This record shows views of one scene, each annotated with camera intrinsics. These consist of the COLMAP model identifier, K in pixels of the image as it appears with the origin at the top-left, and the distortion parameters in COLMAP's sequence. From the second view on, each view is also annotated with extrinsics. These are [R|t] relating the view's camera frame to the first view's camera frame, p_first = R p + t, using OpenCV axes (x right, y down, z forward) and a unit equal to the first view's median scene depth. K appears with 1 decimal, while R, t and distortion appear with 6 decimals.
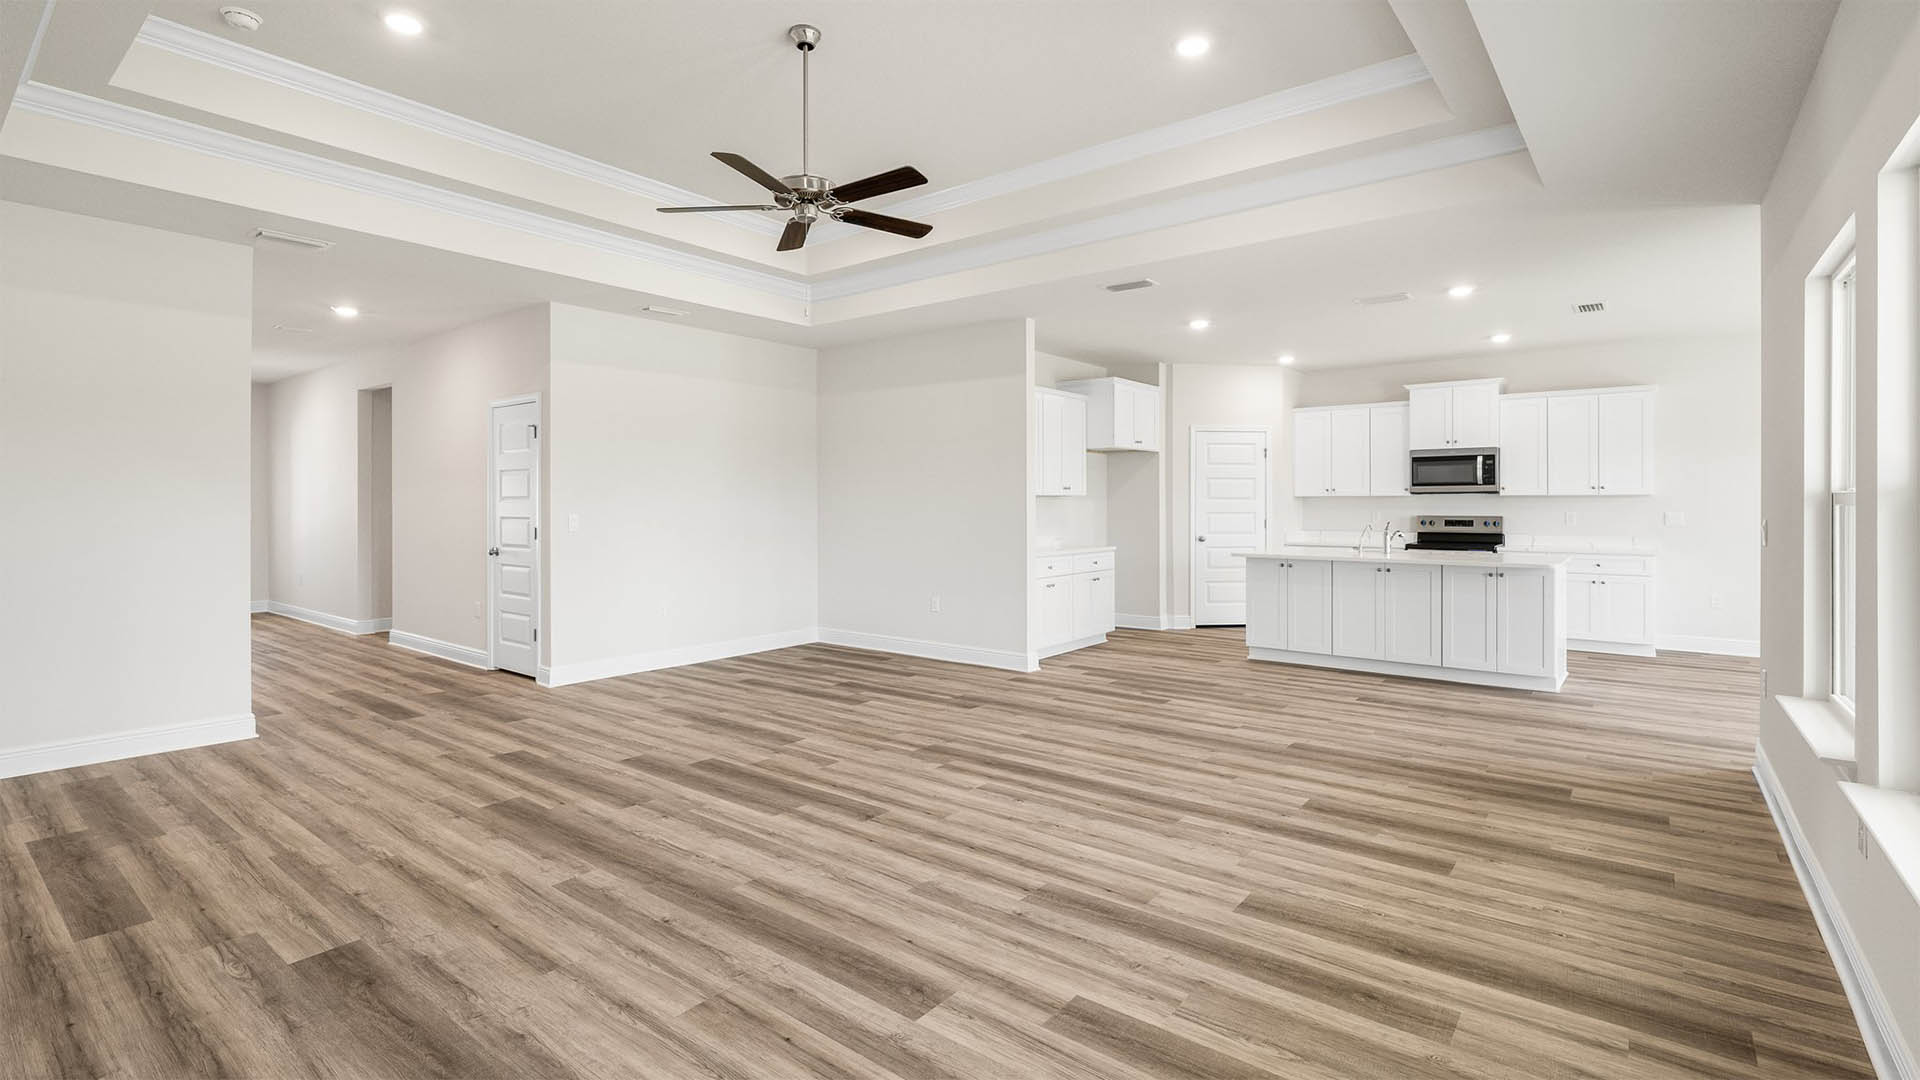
lens RADIAL K [[869.1, 0, 966.8], [0, 869.1, 492.0], [0, 0, 1]] dist [-0.001458, 0.000458]
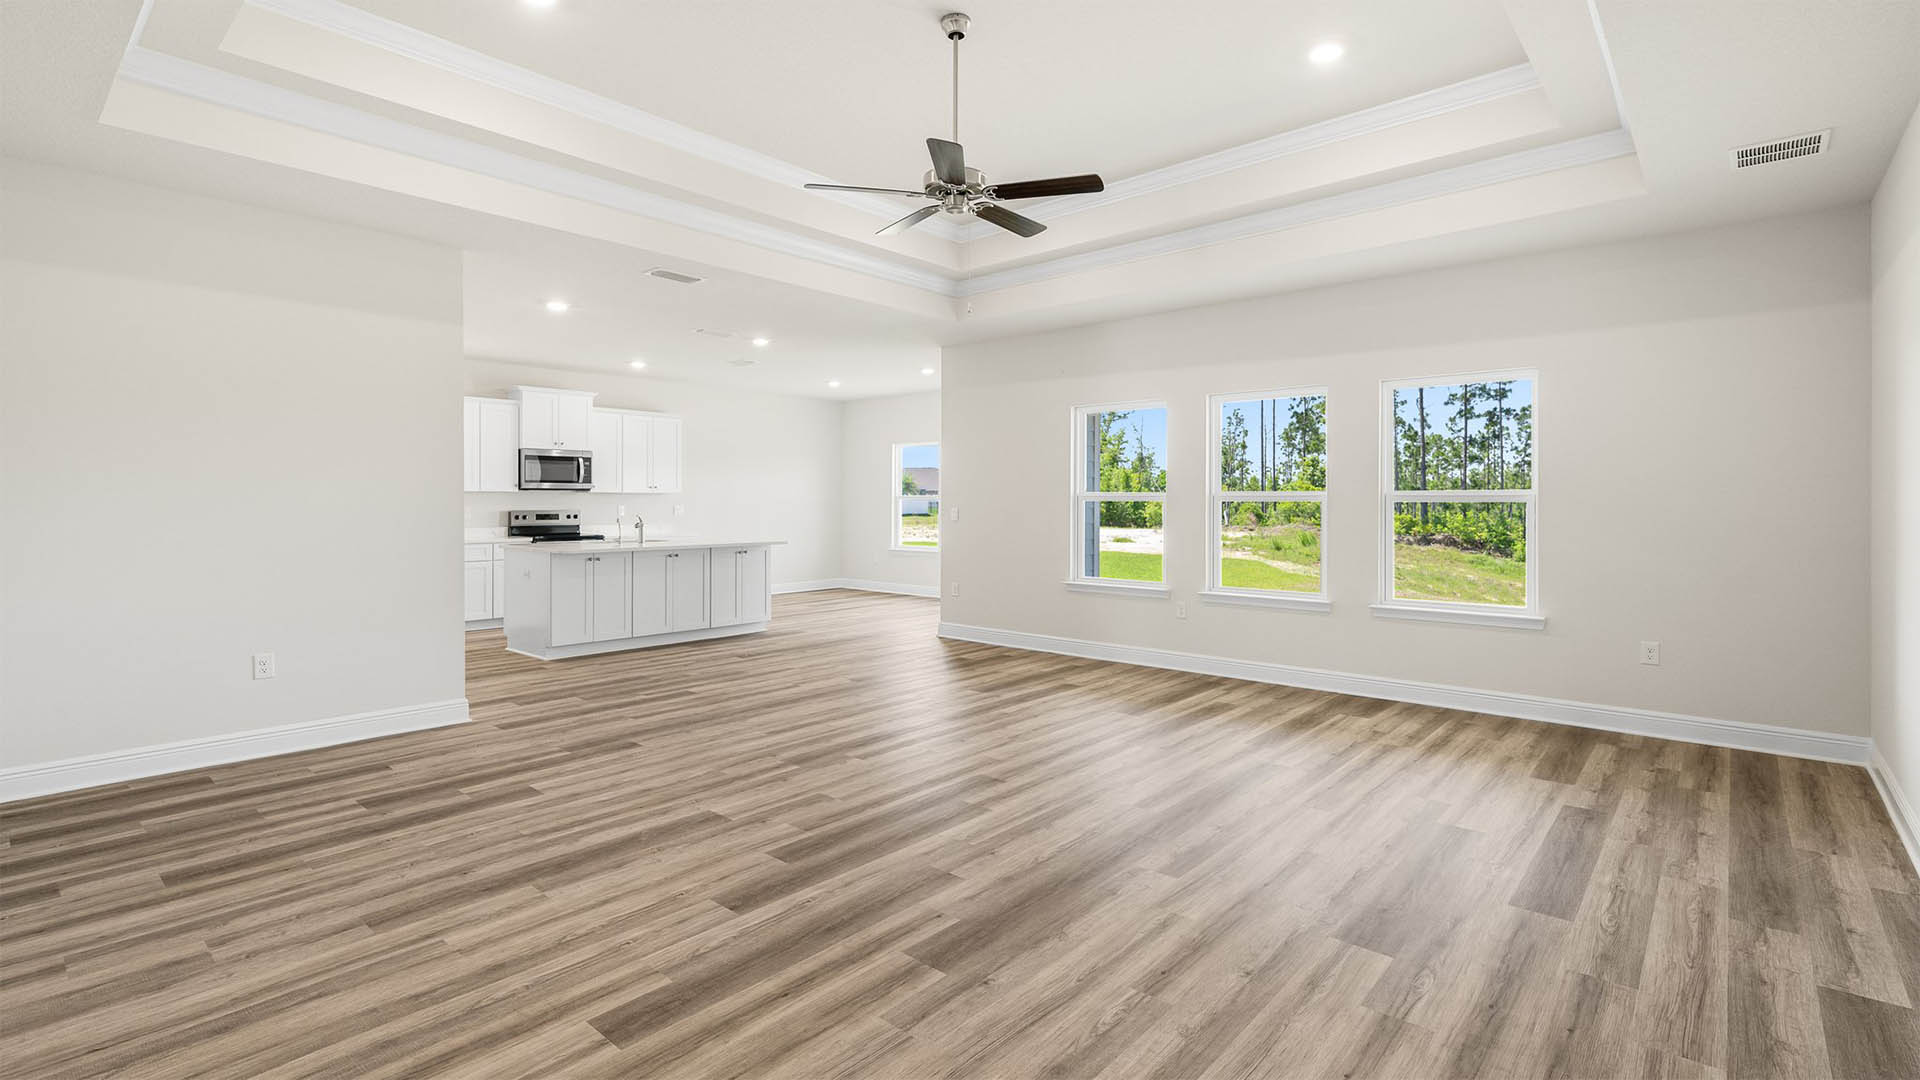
lens RADIAL K [[869.1, 0, 966.8], [0, 869.1, 492.0], [0, 0, 1]] dist [-0.001458, 0.000458]
pose [[0.056441, 0.009896, 0.998357, -1.164562], [-0.015440, 0.999840, -0.009038, 0.013768], [-0.998287, -0.014905, 0.056585, 0.925278]]
